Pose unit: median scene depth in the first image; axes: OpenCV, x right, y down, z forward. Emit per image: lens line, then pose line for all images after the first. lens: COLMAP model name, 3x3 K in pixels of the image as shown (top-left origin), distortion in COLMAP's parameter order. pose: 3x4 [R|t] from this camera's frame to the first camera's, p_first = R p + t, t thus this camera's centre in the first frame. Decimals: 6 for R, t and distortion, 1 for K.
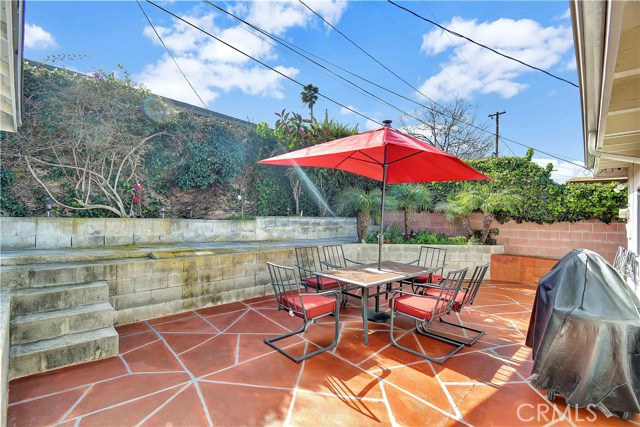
lens RADIAL K [[290.0, 0, 322.0], [0, 290.0, 217.4], [0, 0, 1]] dist [-0.000754, -0.000693]
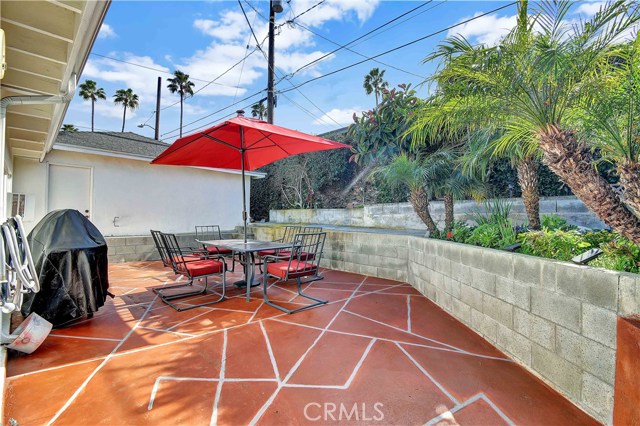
lens RADIAL K [[290.0, 0, 322.0], [0, 290.0, 216.9], [0, 0, 1]] dist [-0.000754, -0.000693]
pose [[-0.022378, -0.027370, -0.999375, 0.881026], [-0.008429, 0.999595, -0.027187, 0.075096], [0.999714, 0.007815, -0.022599, 0.884590]]
